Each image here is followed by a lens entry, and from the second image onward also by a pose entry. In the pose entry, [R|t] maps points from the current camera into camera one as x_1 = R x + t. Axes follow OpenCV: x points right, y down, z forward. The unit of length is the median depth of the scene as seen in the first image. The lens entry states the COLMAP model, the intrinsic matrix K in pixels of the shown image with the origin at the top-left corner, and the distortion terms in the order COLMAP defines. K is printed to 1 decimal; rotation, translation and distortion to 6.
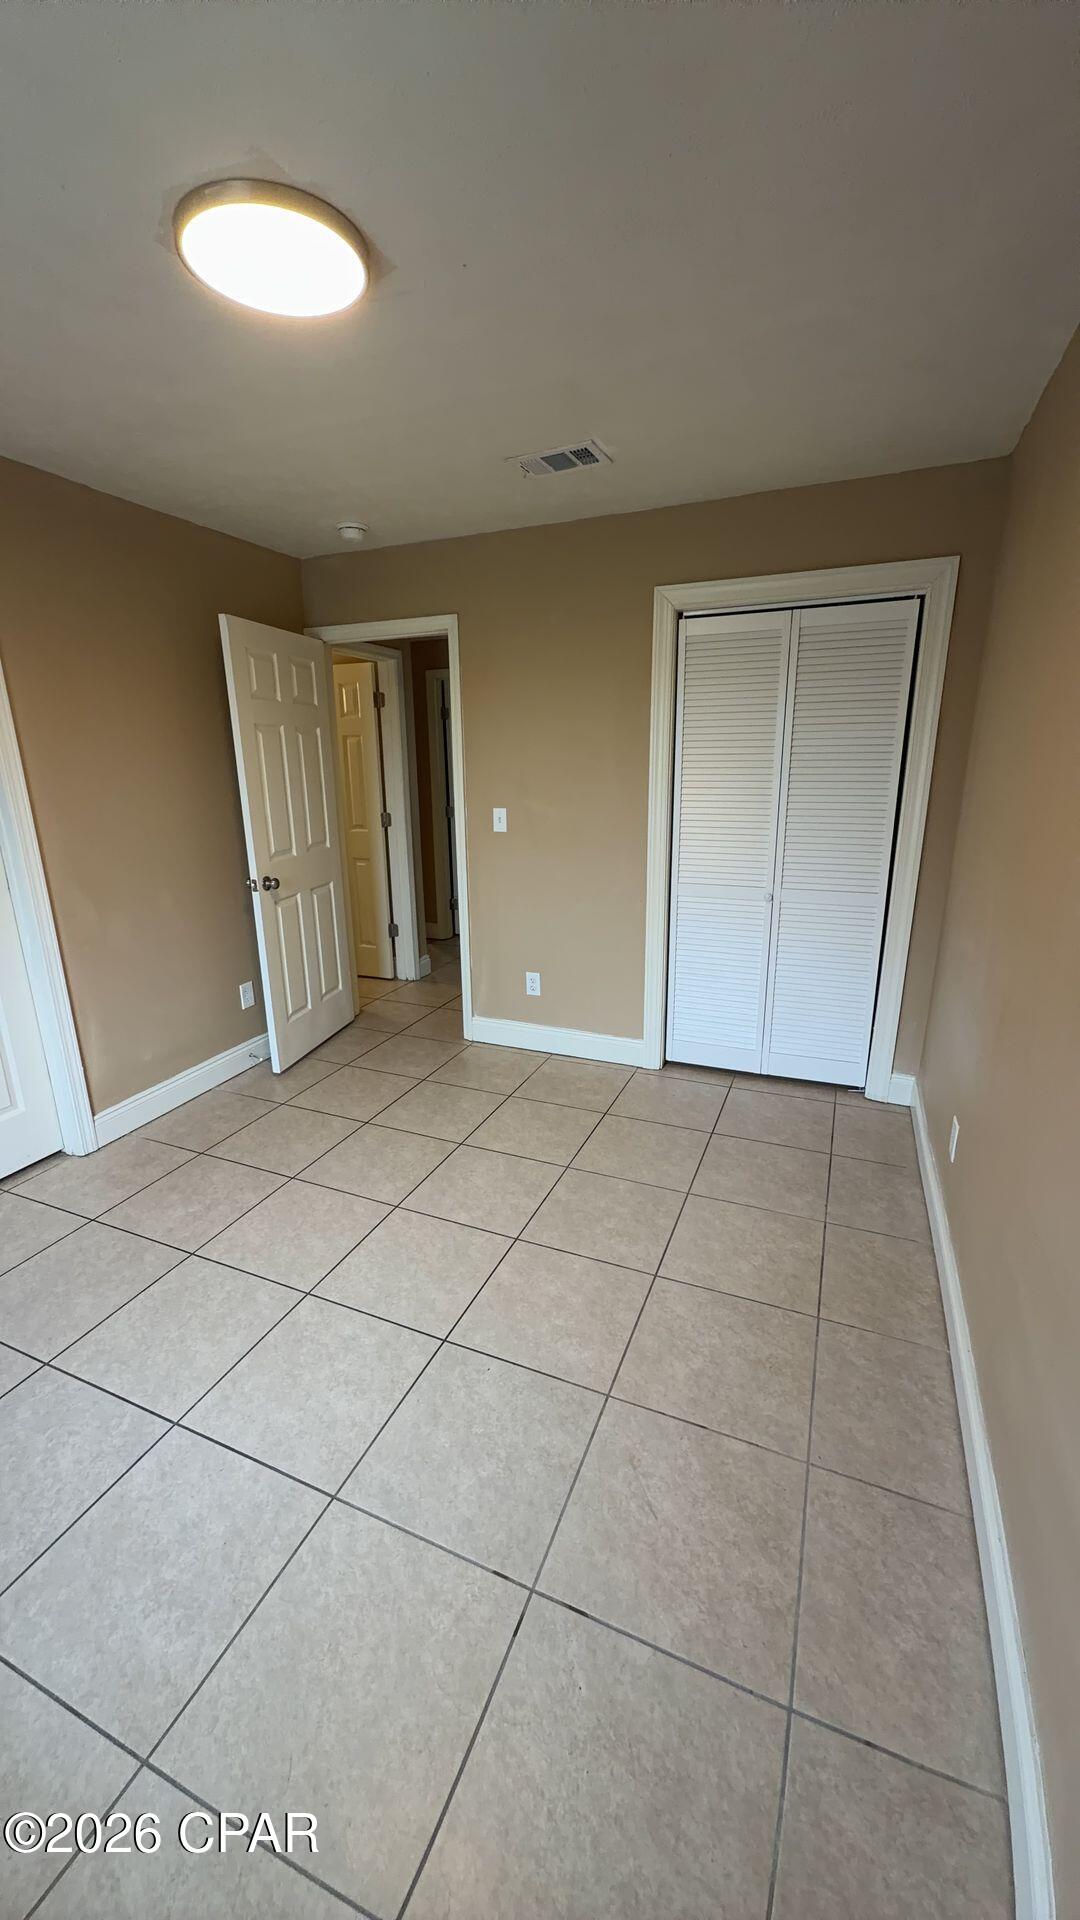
lens RADIAL K [[729.0, 0, 538.4], [0, 729.0, 958.4], [0, 0, 1]] dist [0.000798, 0.000061]
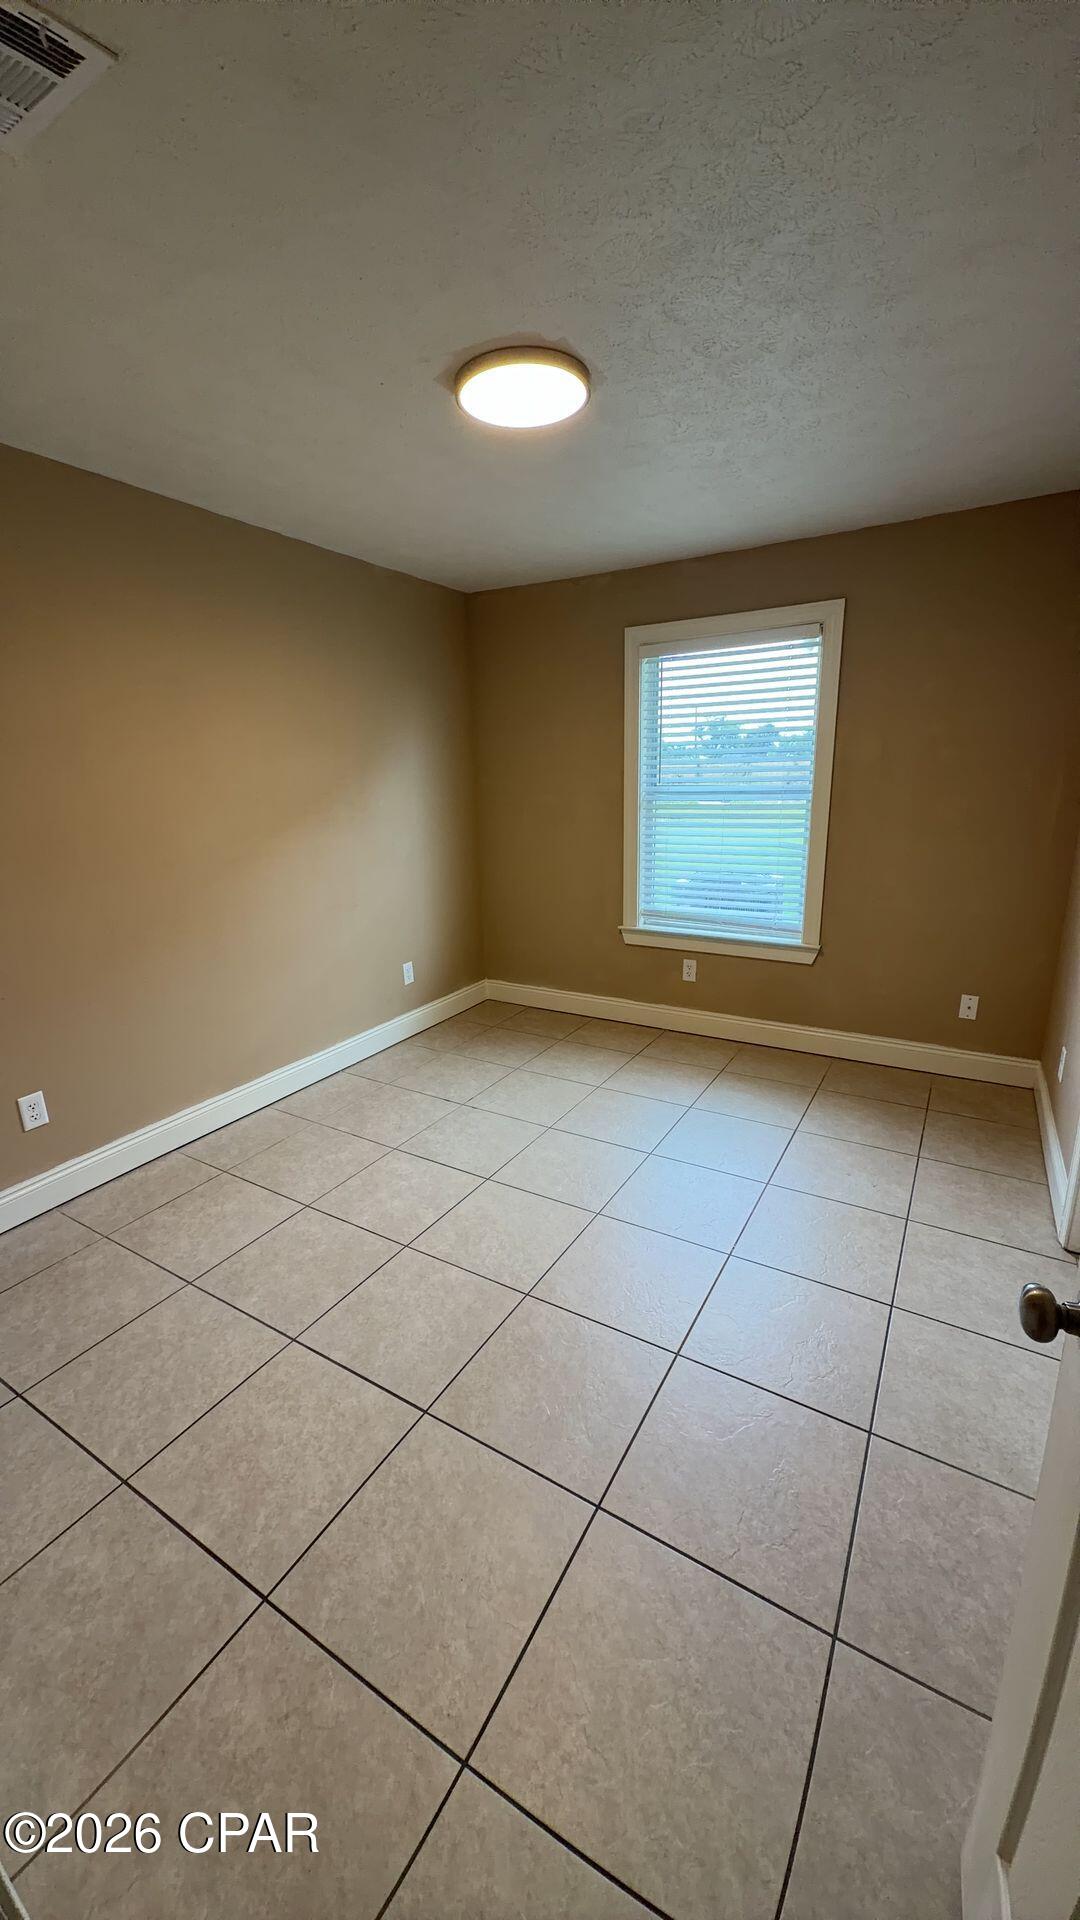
lens RADIAL K [[729.0, 0, 539.1], [0, 729.0, 971.3], [0, 0, 1]] dist [0.000798, 0.000061]
pose [[-0.990195, 0.001855, 0.139676, -0.394988], [0.073748, 0.856148, 0.511442, -0.489530], [-0.118635, 0.516728, -0.847890, 1.838380]]
